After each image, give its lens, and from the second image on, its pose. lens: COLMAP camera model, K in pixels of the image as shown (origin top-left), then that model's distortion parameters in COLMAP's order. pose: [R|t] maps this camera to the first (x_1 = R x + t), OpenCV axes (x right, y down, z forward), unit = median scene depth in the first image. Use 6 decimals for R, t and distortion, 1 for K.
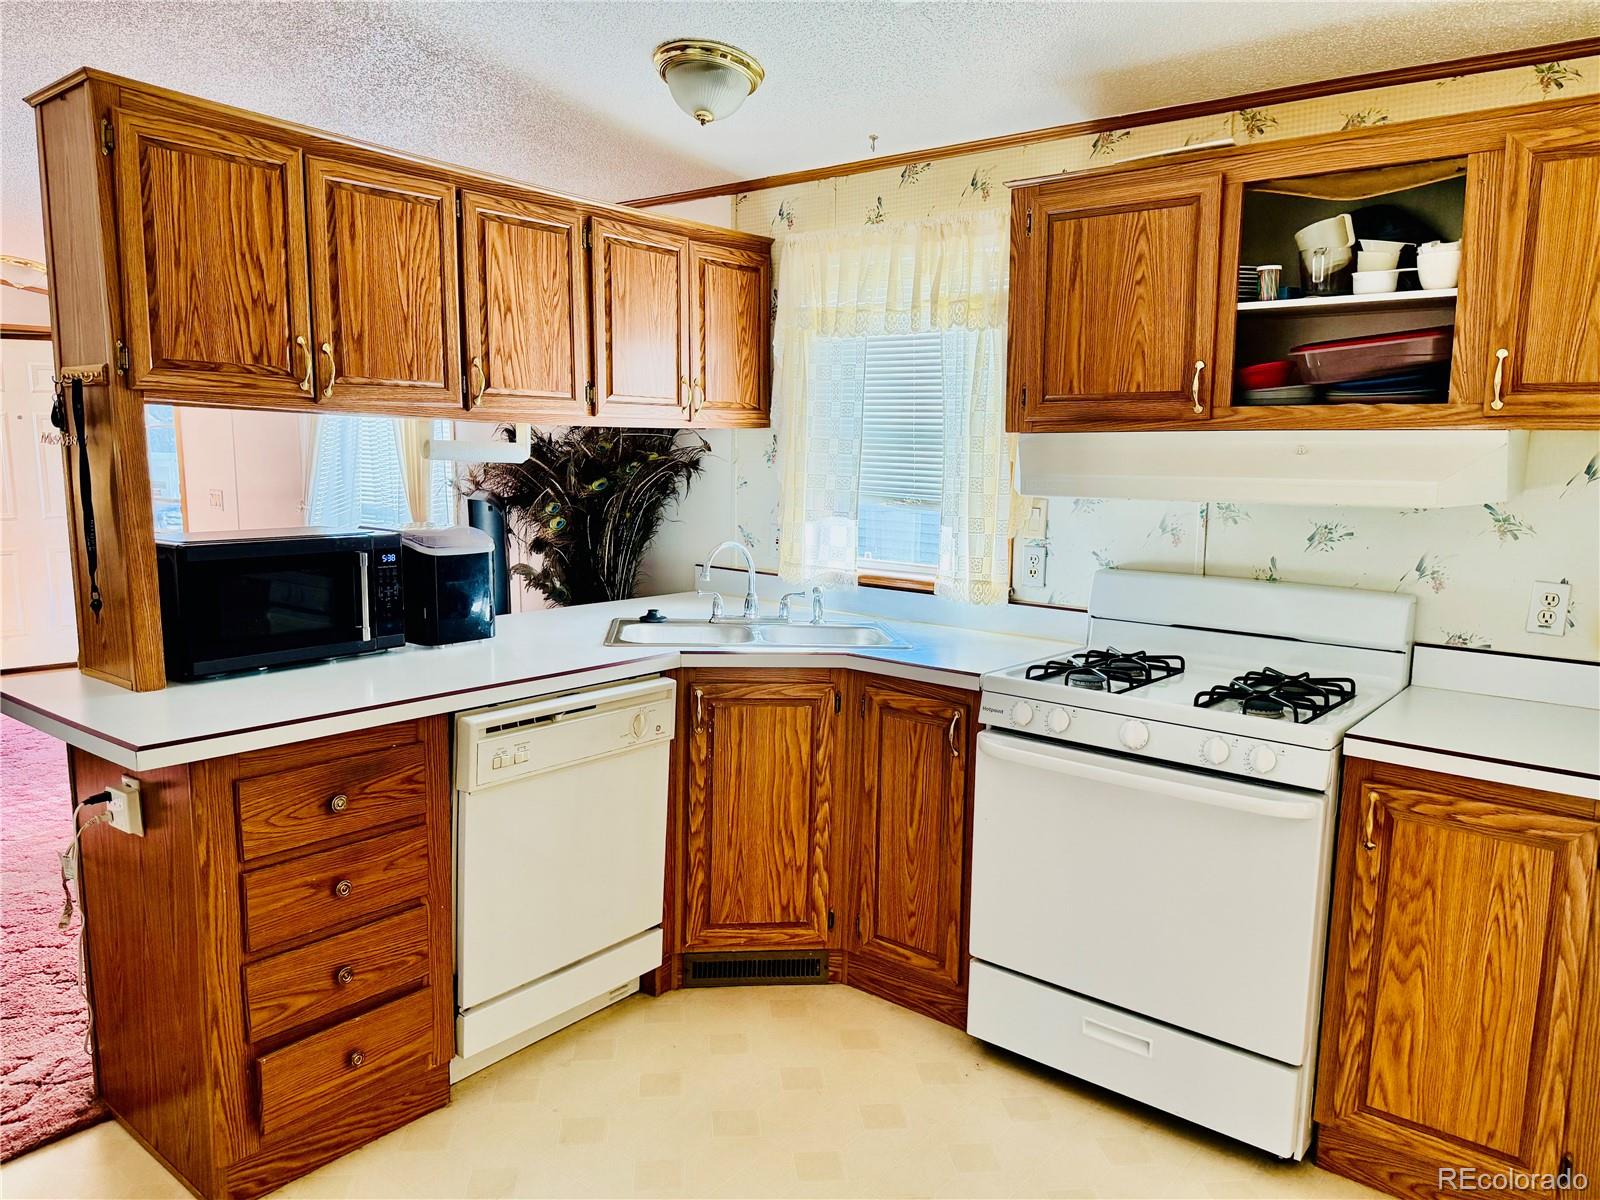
lens RADIAL K [[1122.0, 0, 800.0], [0, 1122.0, 600.0], [0, 0, 1]] dist [0.098929, -0.102373]
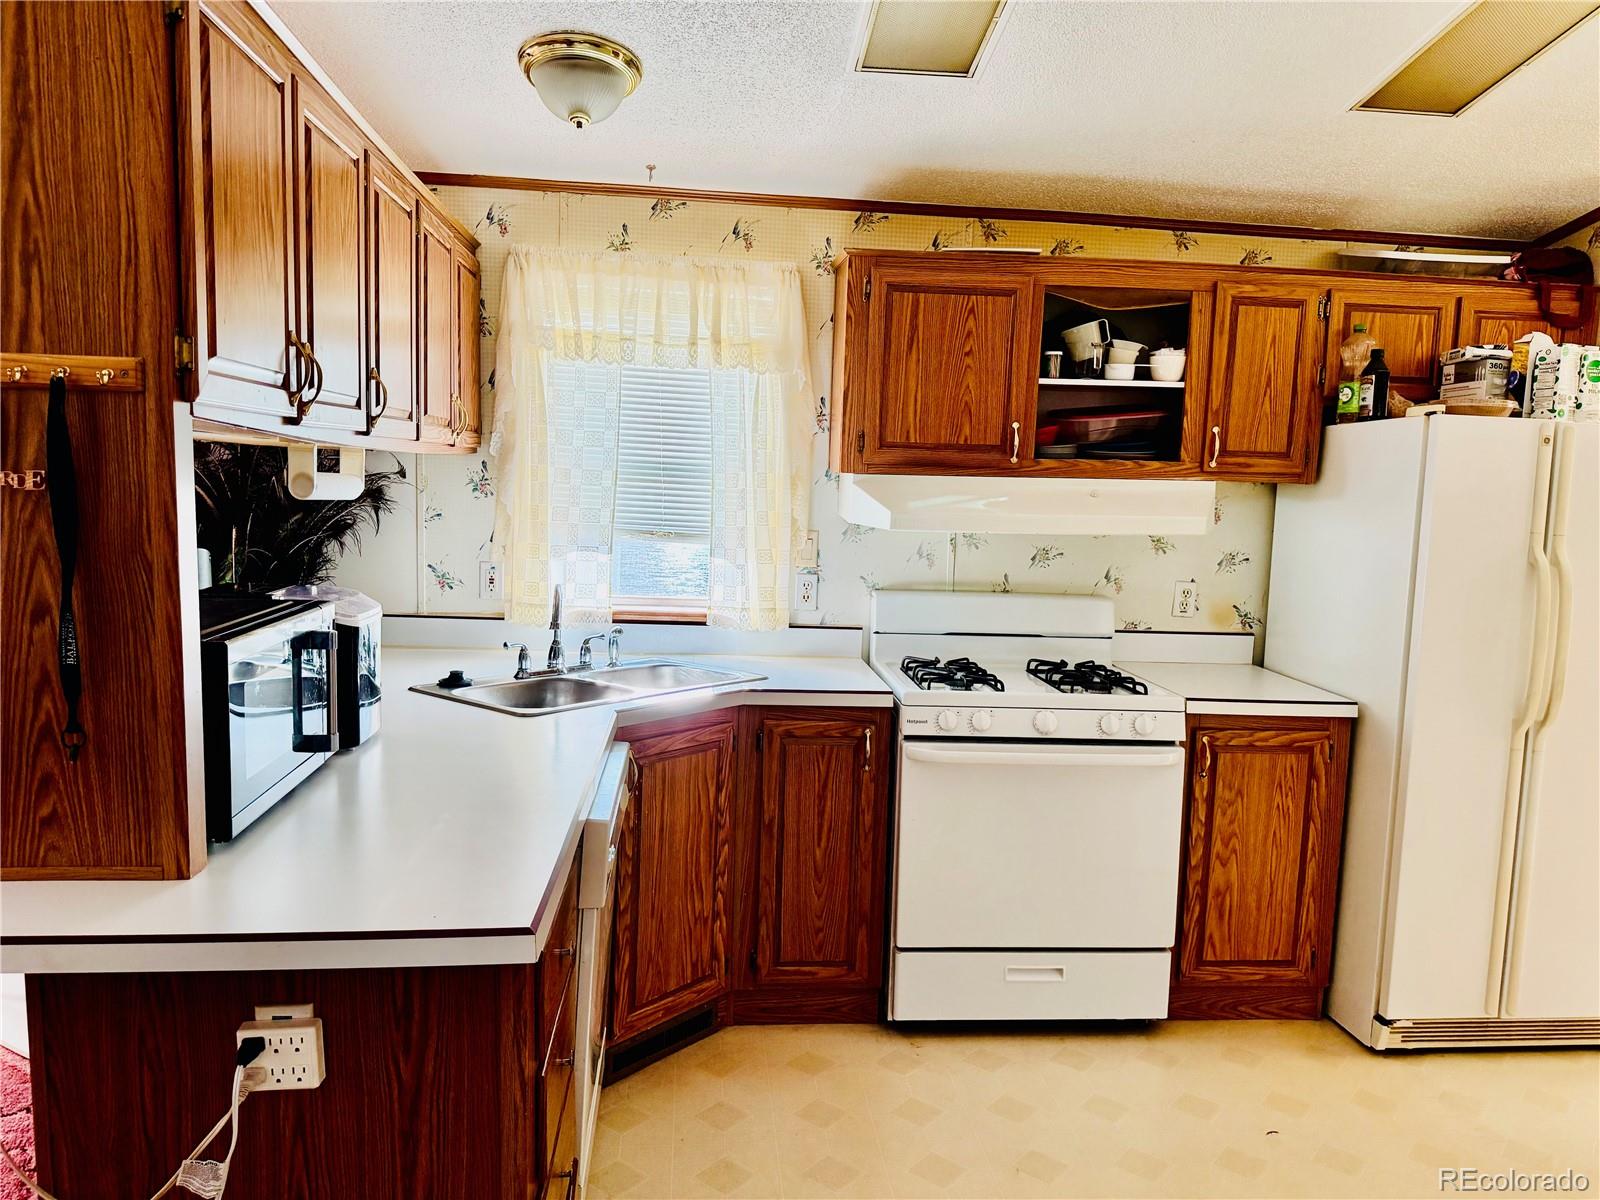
lens RADIAL K [[1123.7, 0, 800.0], [0, 1123.7, 600.0], [0, 0, 1]] dist [0.235592, -0.472336]
pose [[0.718215, -0.068474, 0.692443, -0.687933], [0.075016, 0.996966, 0.020779, -0.056175], [-0.691765, 0.037021, 0.721173, 0.258409]]
